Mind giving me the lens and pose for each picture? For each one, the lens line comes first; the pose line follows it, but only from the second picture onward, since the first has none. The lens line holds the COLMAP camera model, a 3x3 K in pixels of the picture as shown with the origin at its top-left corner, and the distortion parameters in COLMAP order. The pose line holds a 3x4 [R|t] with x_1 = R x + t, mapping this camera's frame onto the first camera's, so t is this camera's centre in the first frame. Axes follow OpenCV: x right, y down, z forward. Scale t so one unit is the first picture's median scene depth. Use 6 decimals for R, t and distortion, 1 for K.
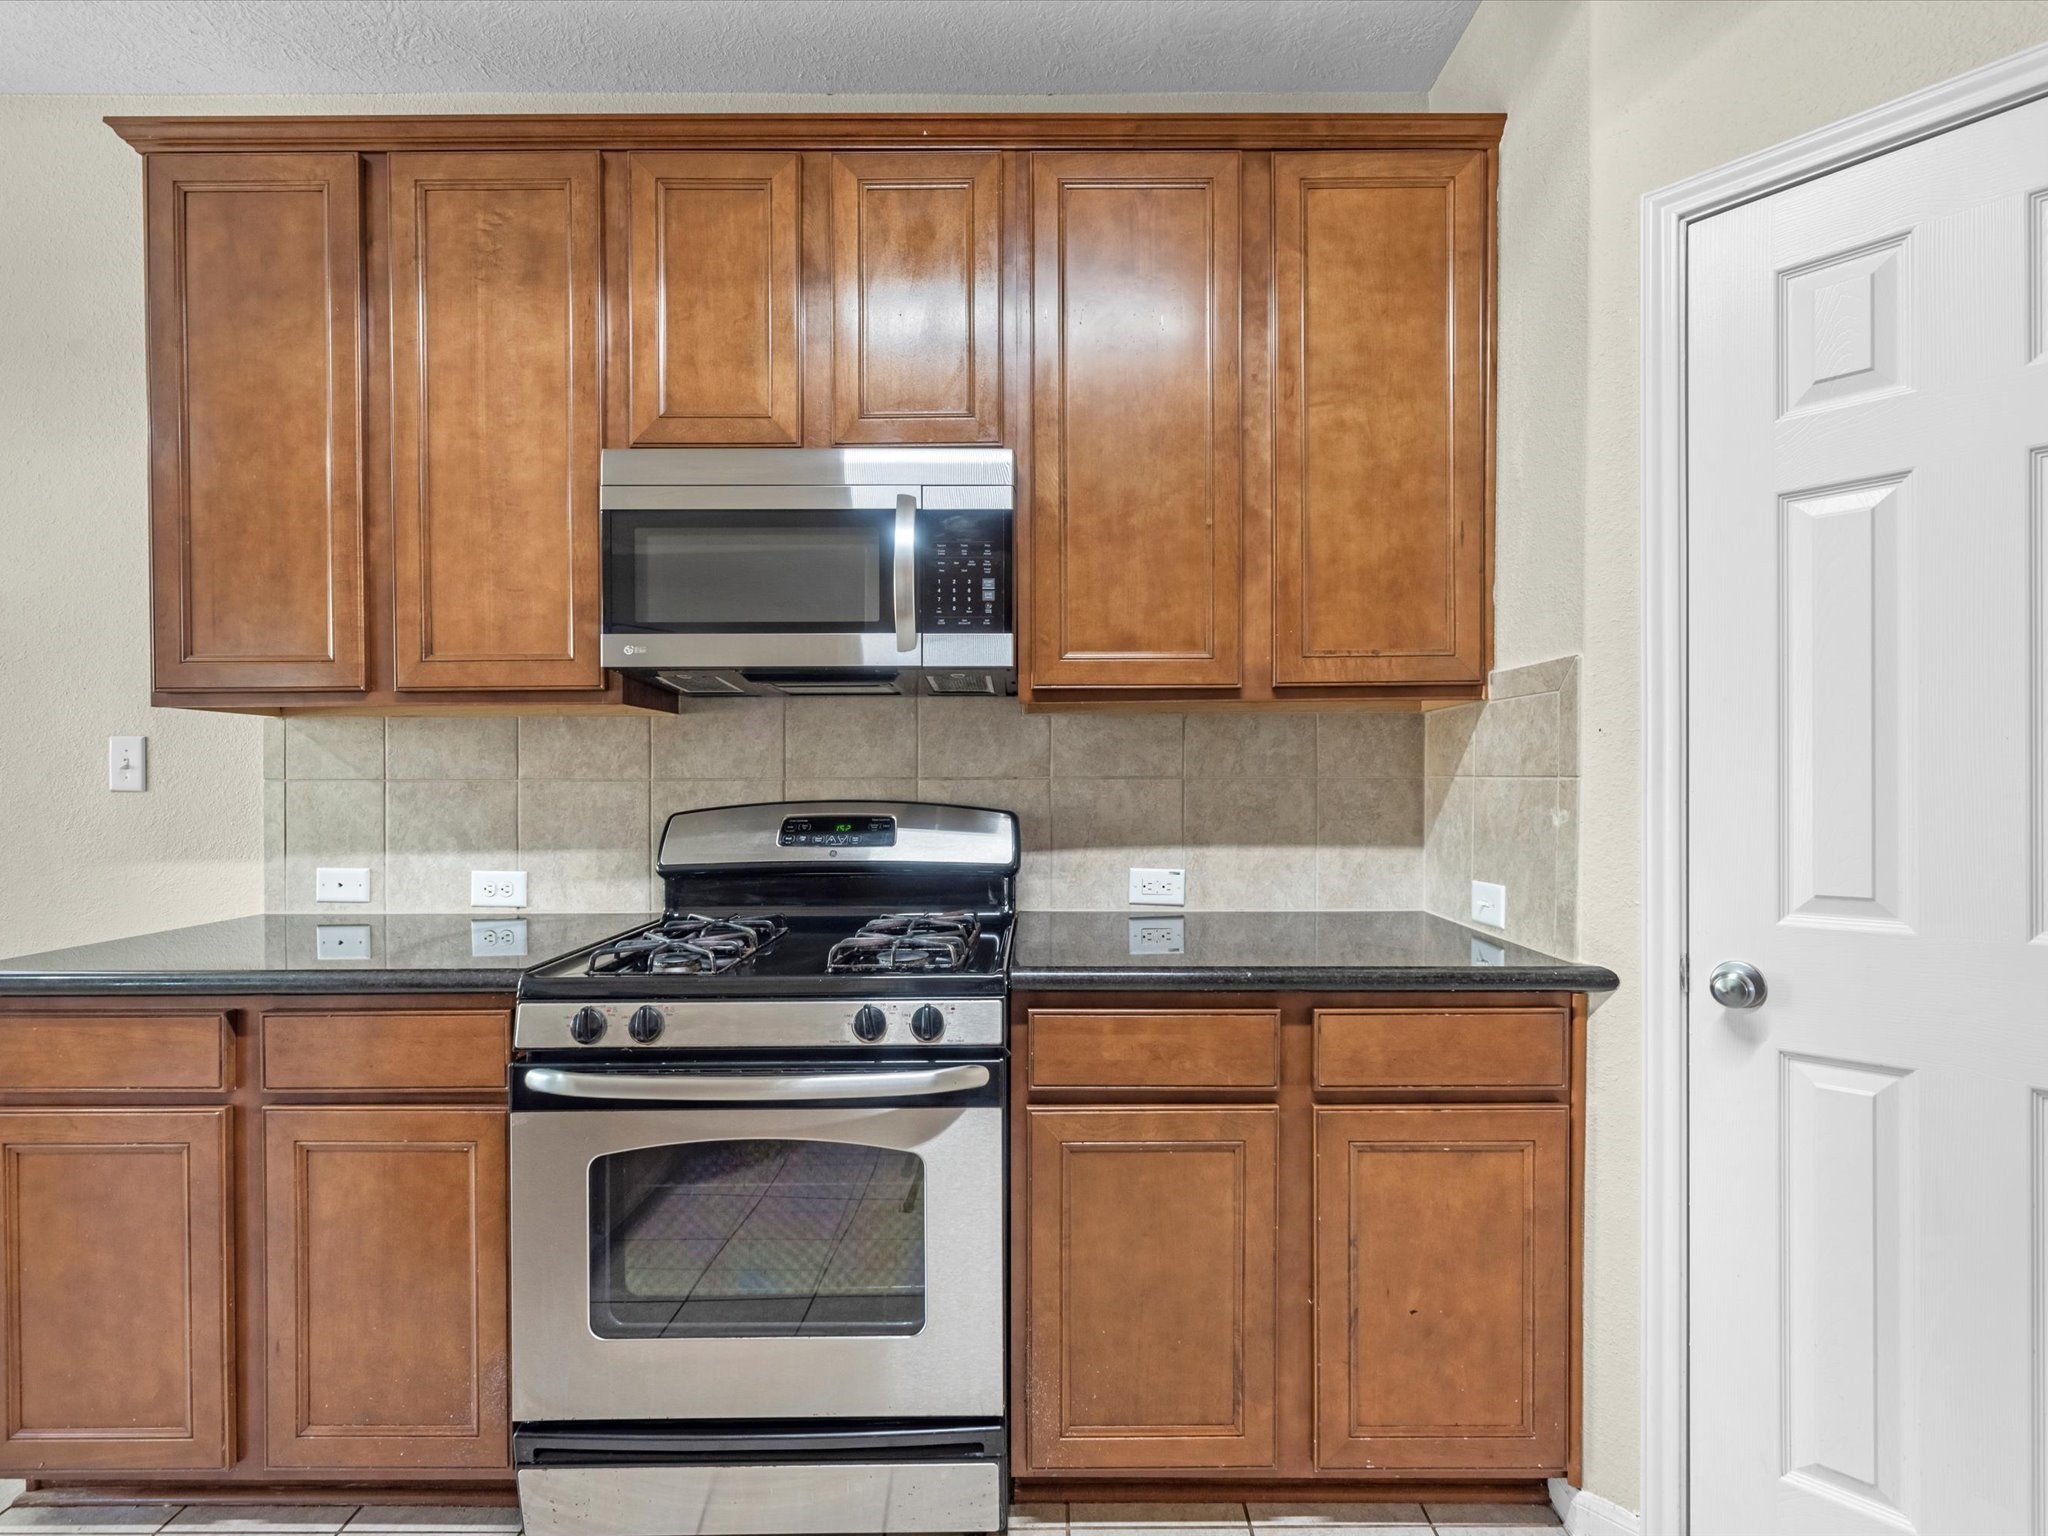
lens RADIAL K [[935.3, 0, 1081.4], [0, 935.3, 799.3], [0, 0, 1]] dist [-0.002135, 0.001409]
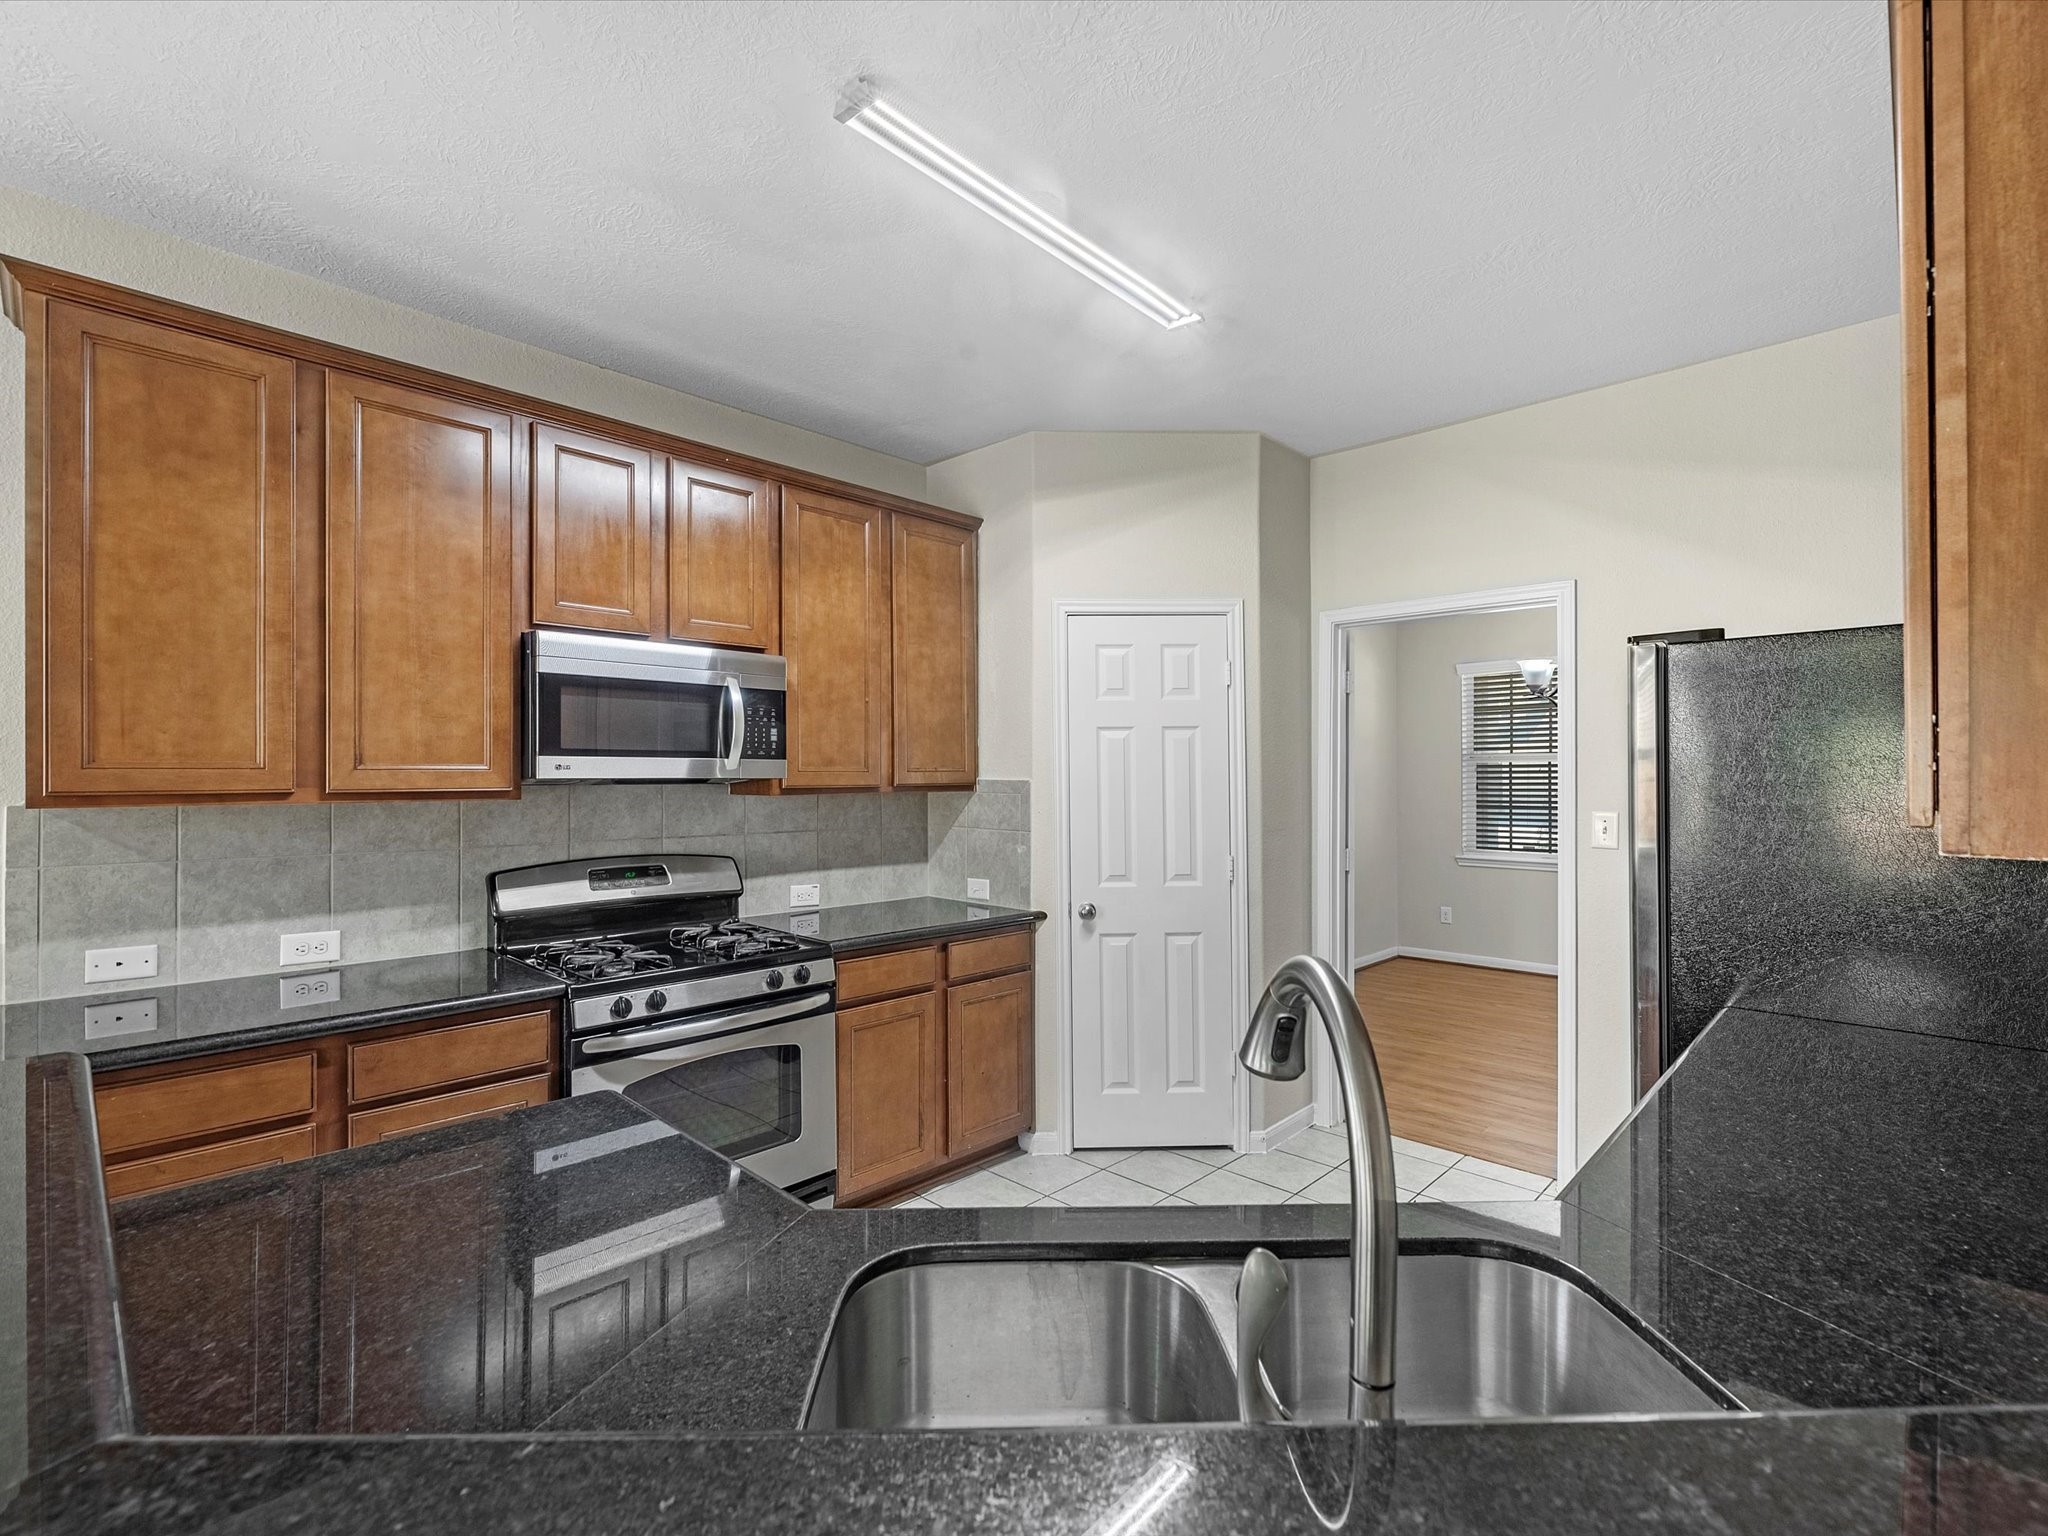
lens RADIAL K [[935.3, 0, 1024.1], [0, 935.3, 774.0], [0, 0, 1]] dist [-0.002135, 0.001409]
pose [[0.704366, 0.002756, 0.709832, -0.968298], [0.009280, 0.999871, -0.013090, -0.116257], [-0.709777, 0.015807, 0.704249, -0.549724]]
